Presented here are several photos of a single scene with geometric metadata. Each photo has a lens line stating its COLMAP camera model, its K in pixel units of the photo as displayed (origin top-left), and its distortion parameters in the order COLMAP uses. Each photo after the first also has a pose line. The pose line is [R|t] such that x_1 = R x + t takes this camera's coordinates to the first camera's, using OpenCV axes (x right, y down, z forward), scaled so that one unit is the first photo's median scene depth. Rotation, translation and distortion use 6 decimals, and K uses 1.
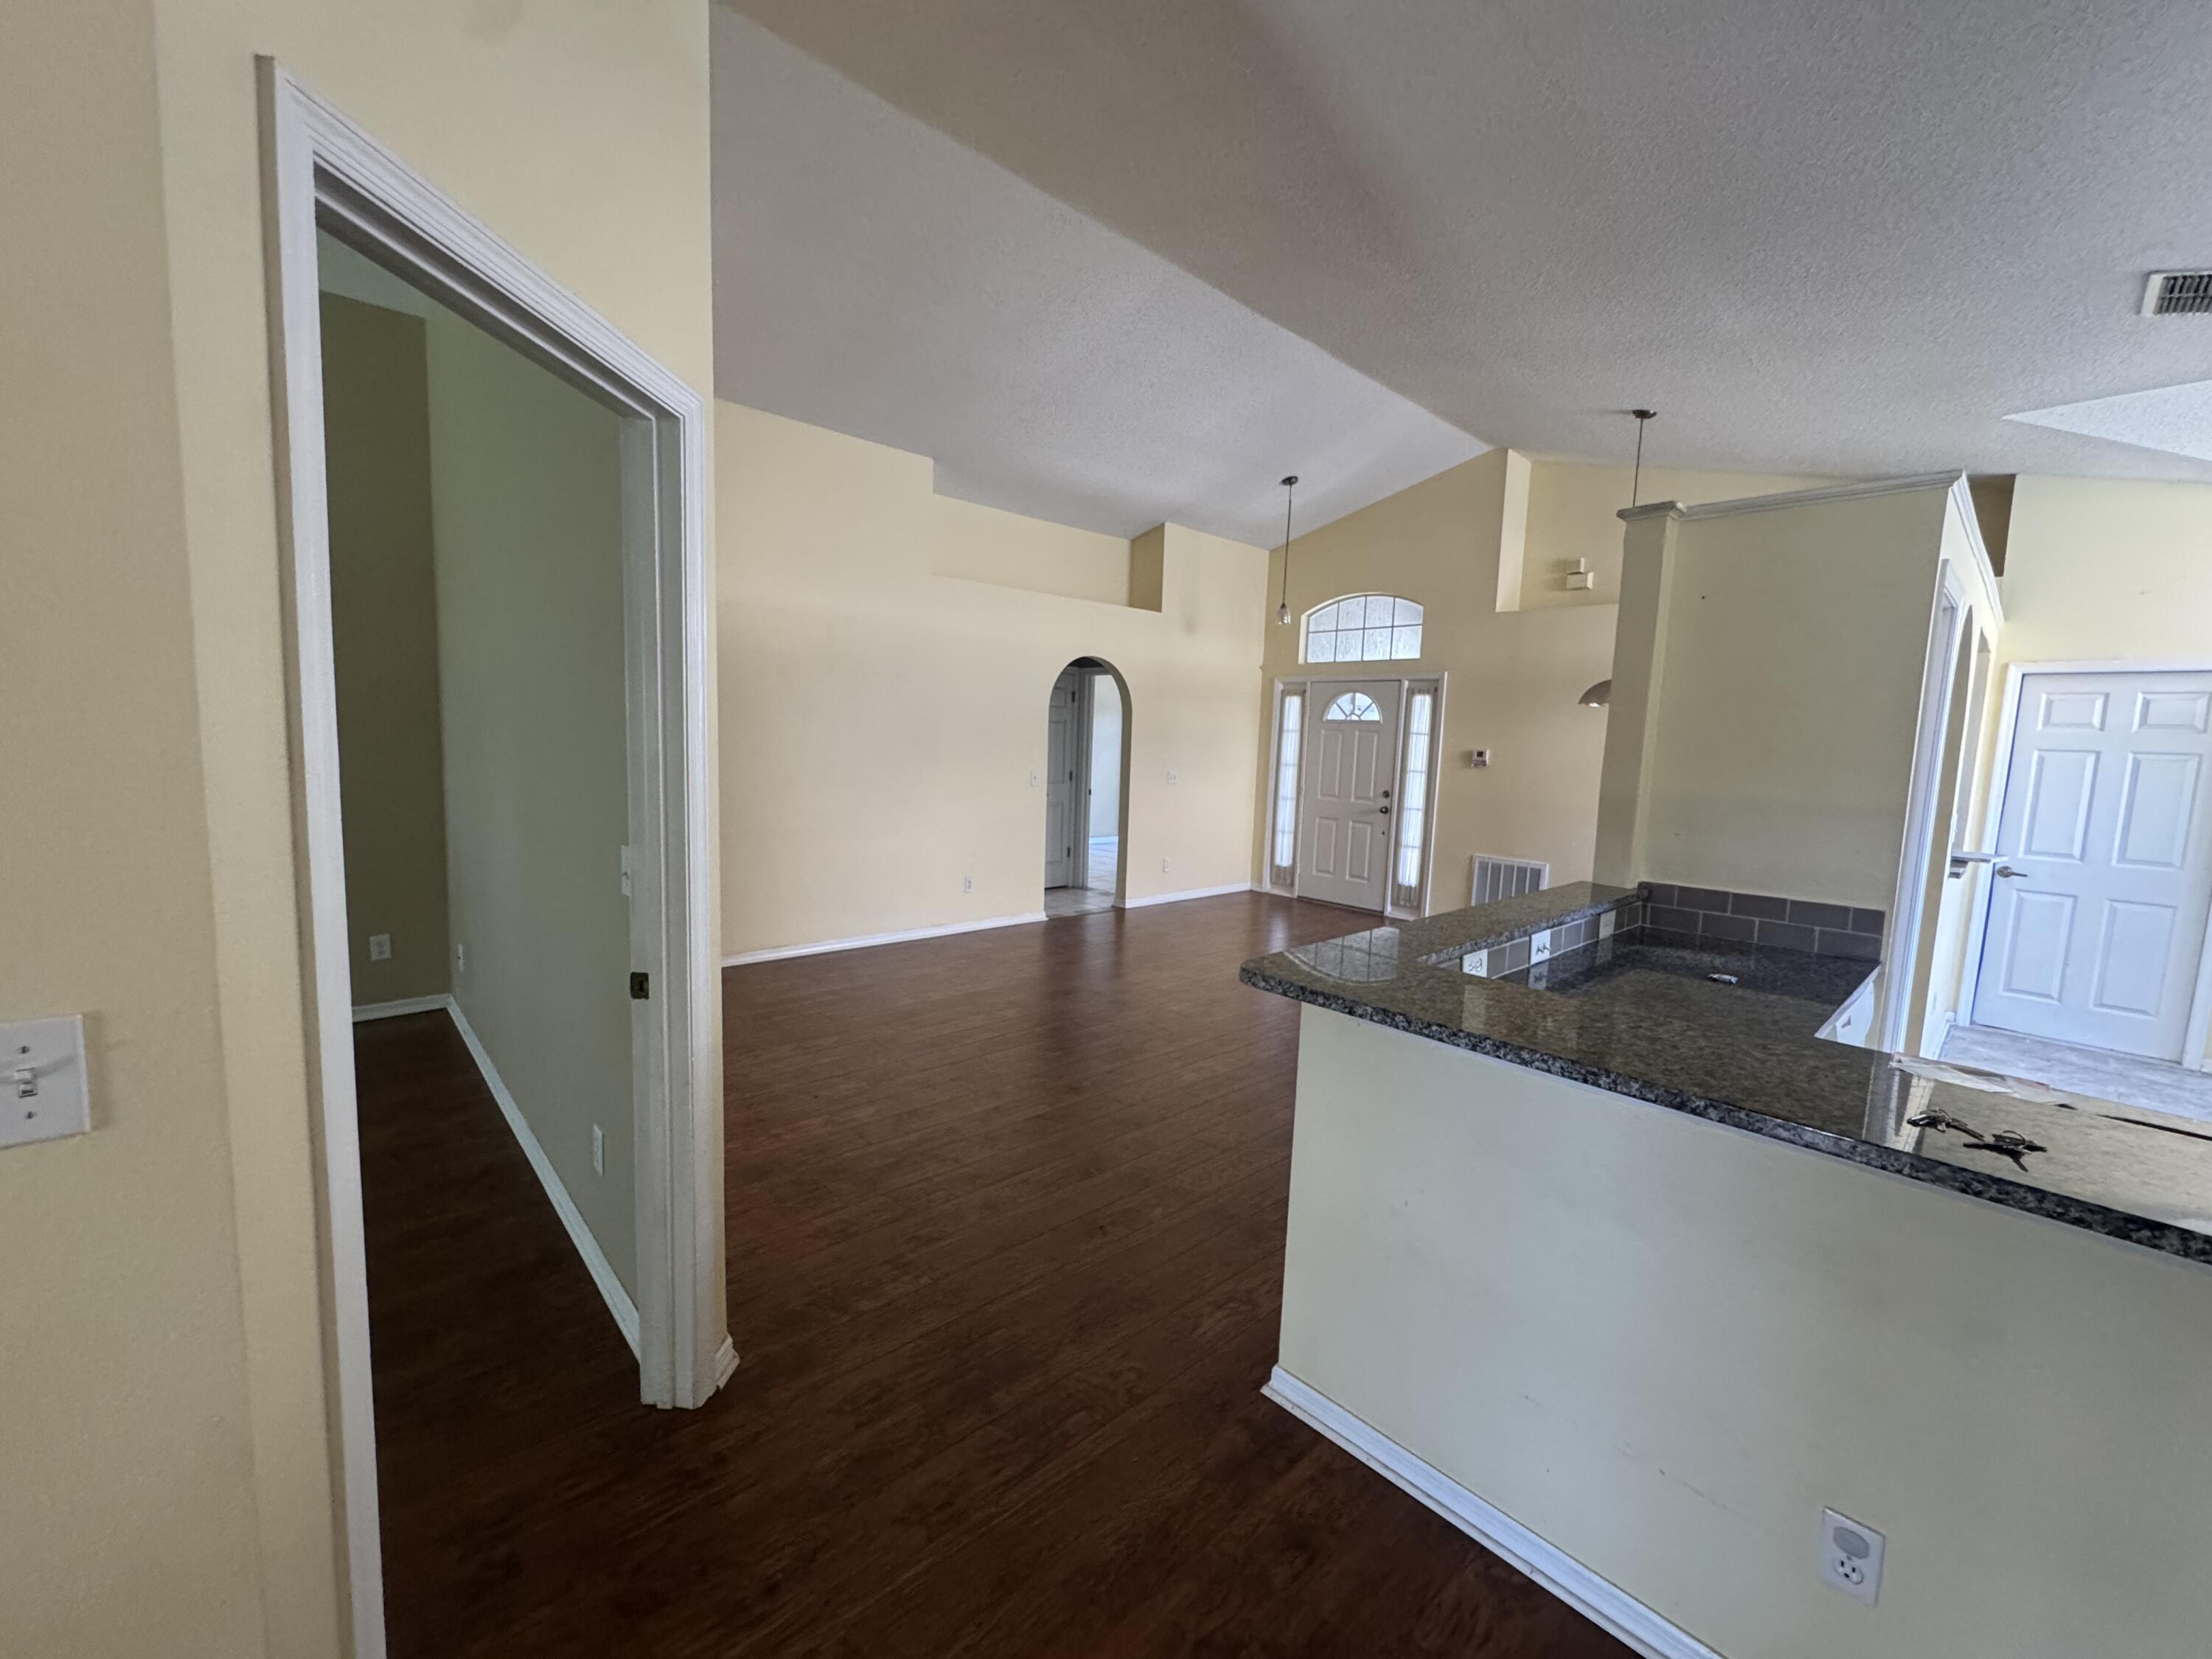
lens RADIAL K [[880.3, 0, 1108.5], [0, 880.3, 828.6], [0, 0, 1]] dist [0.000578, 0.000106]
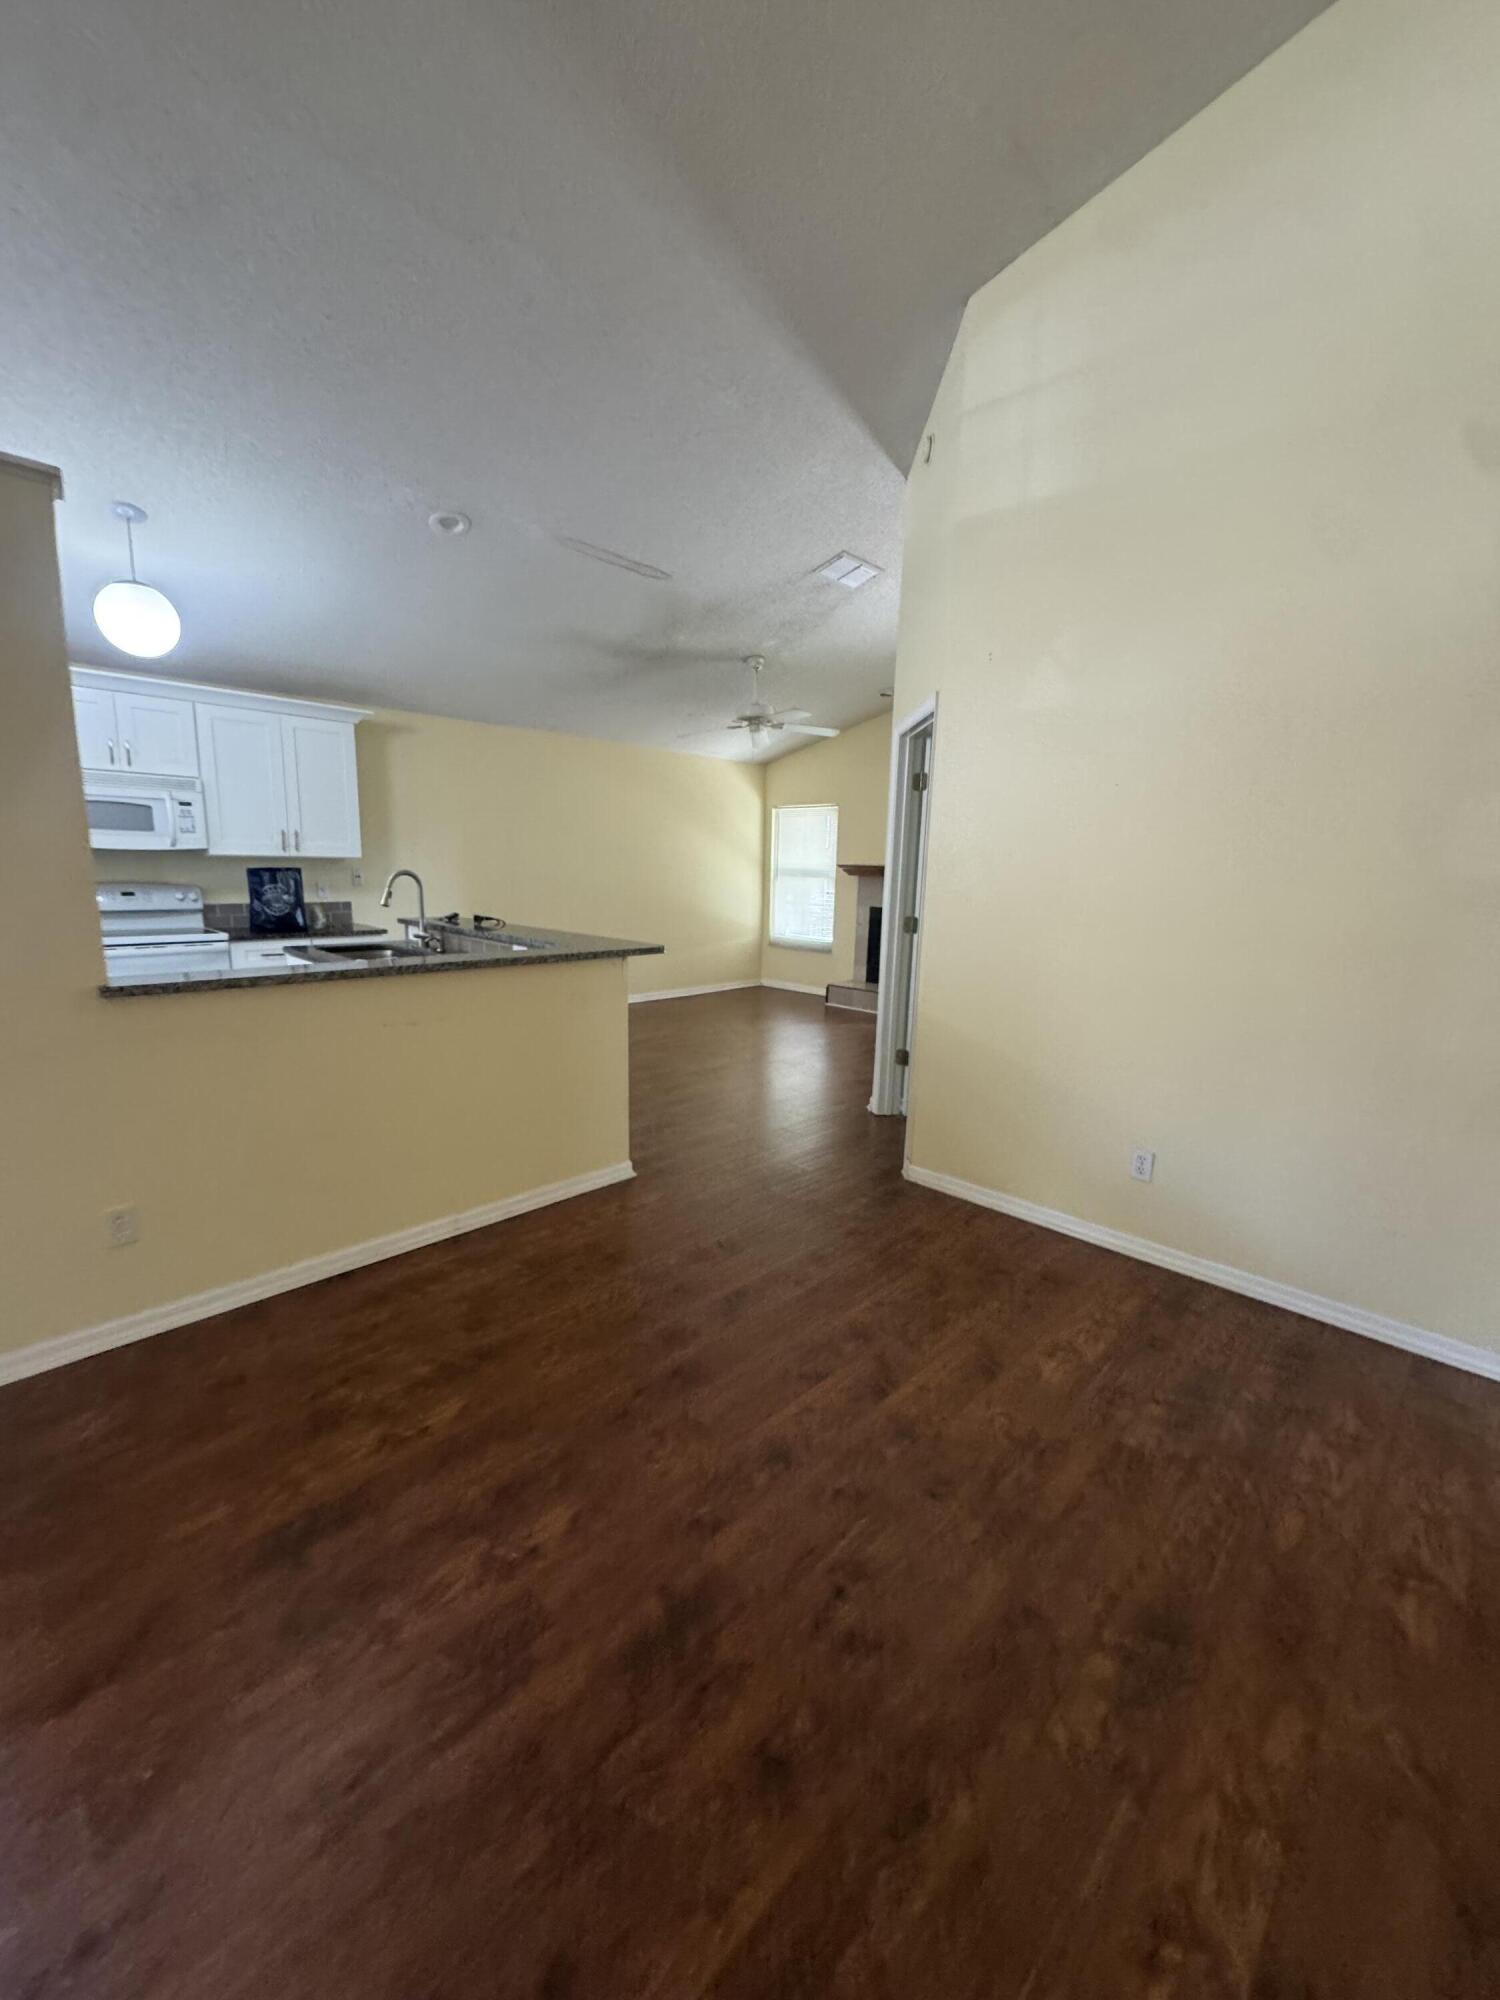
lens RADIAL K [[795.9, 0, 758.9], [0, 795.9, 998.6], [0, 0, 1]] dist [0.000578, 0.000106]
pose [[-0.996094, -0.049024, -0.073438, 0.013328], [-0.067019, 0.961272, 0.267329, -0.062997], [0.057489, 0.271207, -0.960803, 0.706599]]
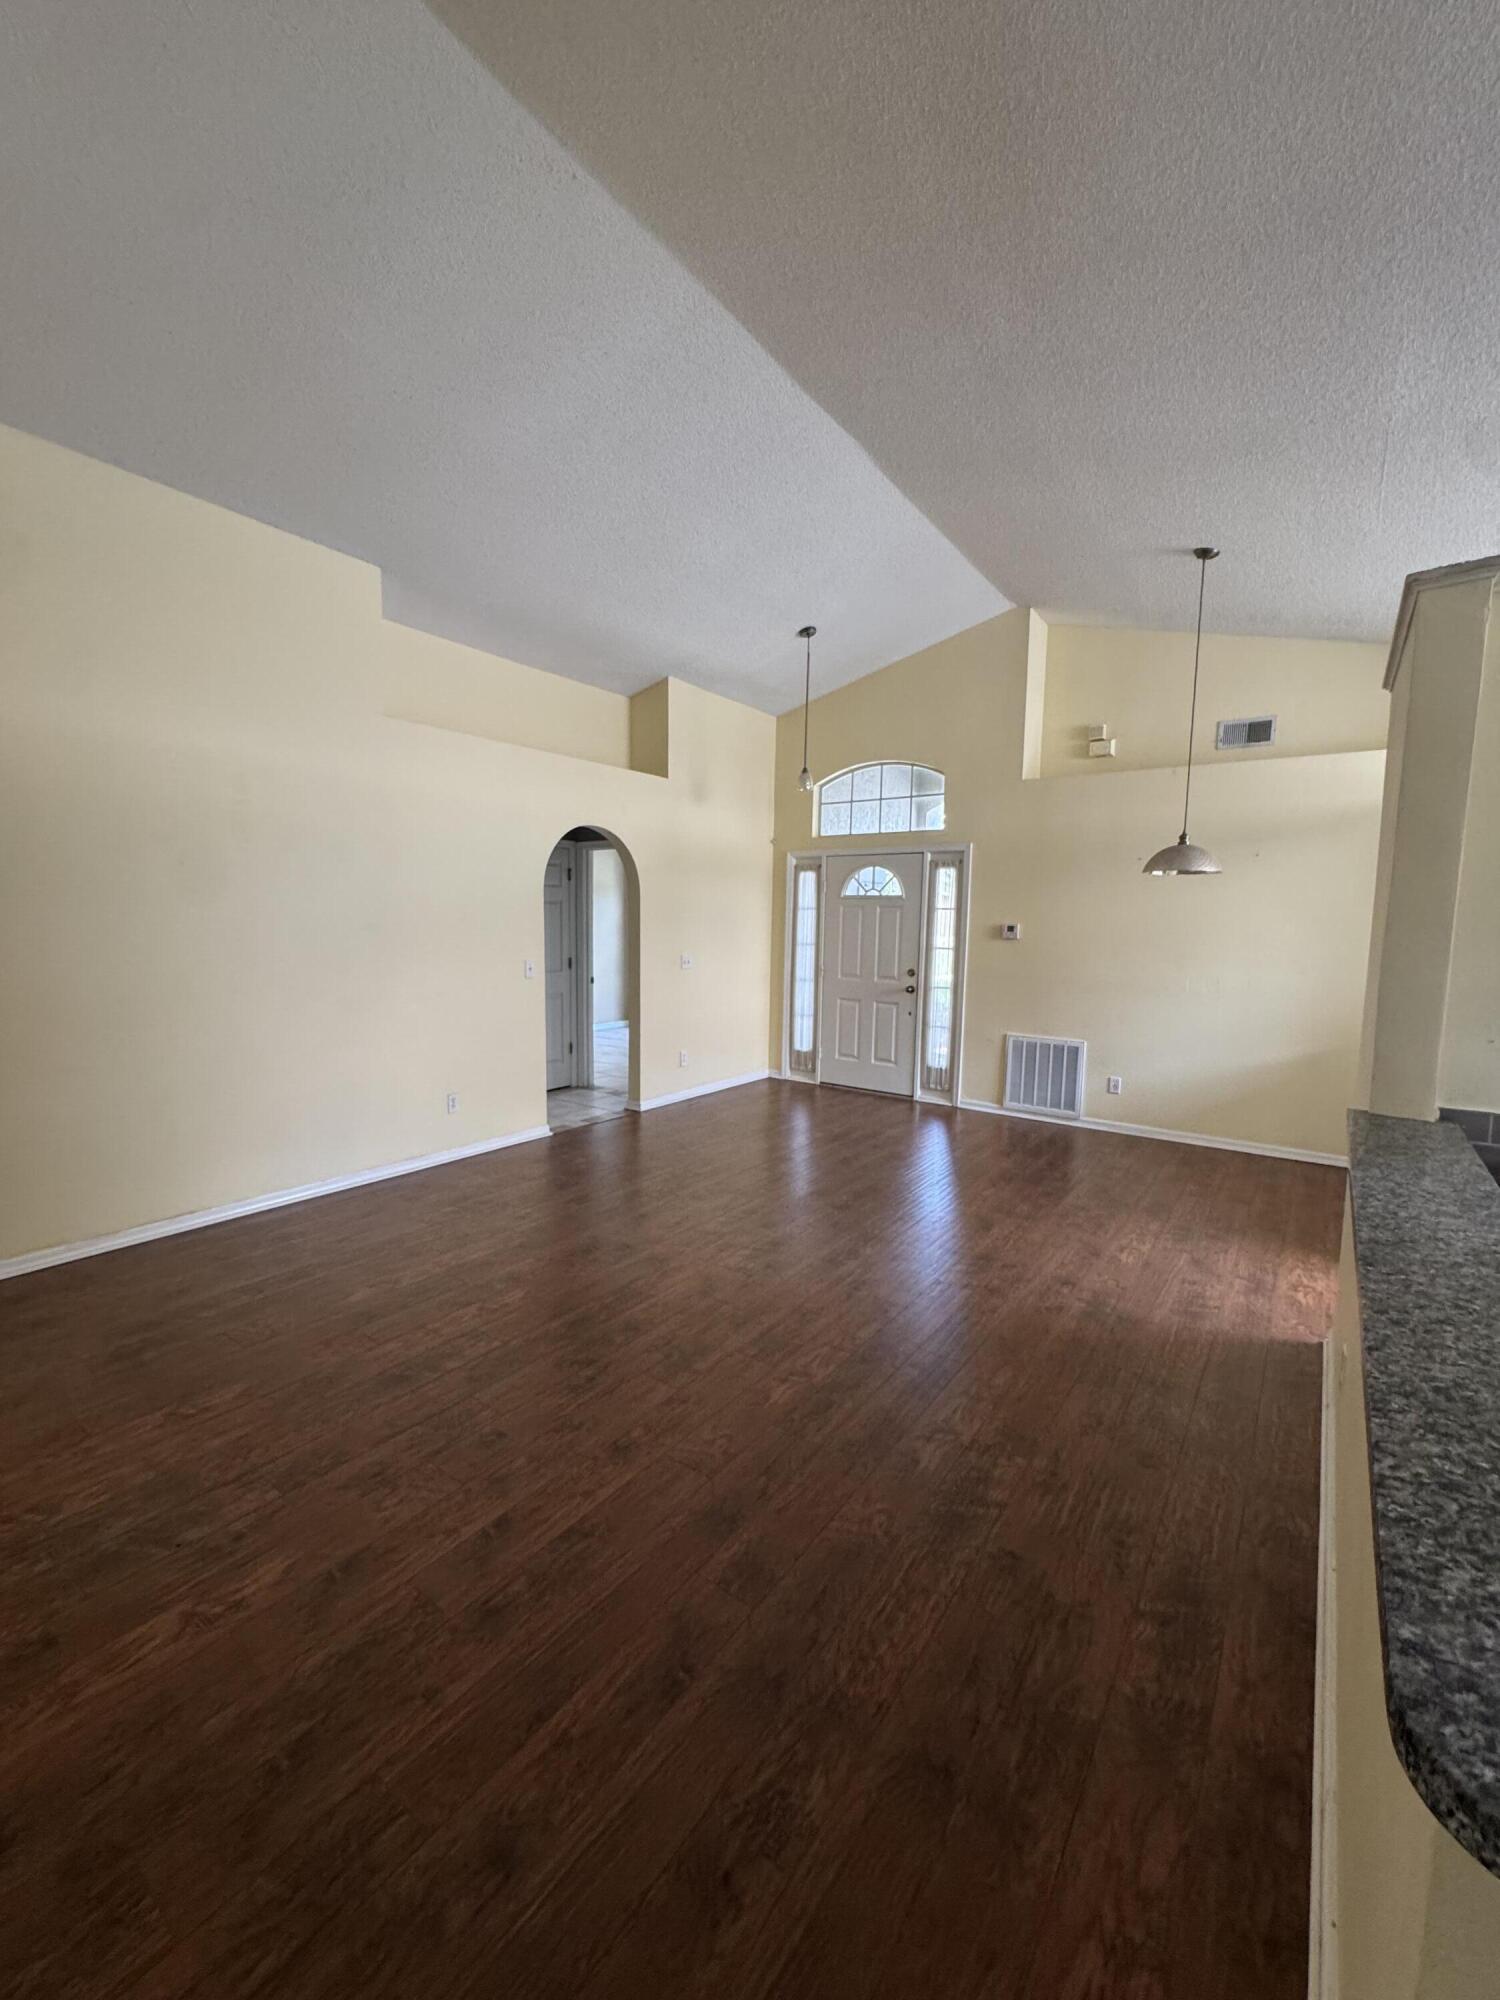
lens RADIAL K [[795.9, 0, 751.2], [0, 795.9, 995.2], [0, 0, 1]] dist [0.000578, 0.000106]
pose [[0.980200, -0.040073, 0.193915, -0.022635], [0.041030, 0.999157, -0.000919, -0.021405], [-0.193715, 0.008857, 0.981018, 0.193671]]
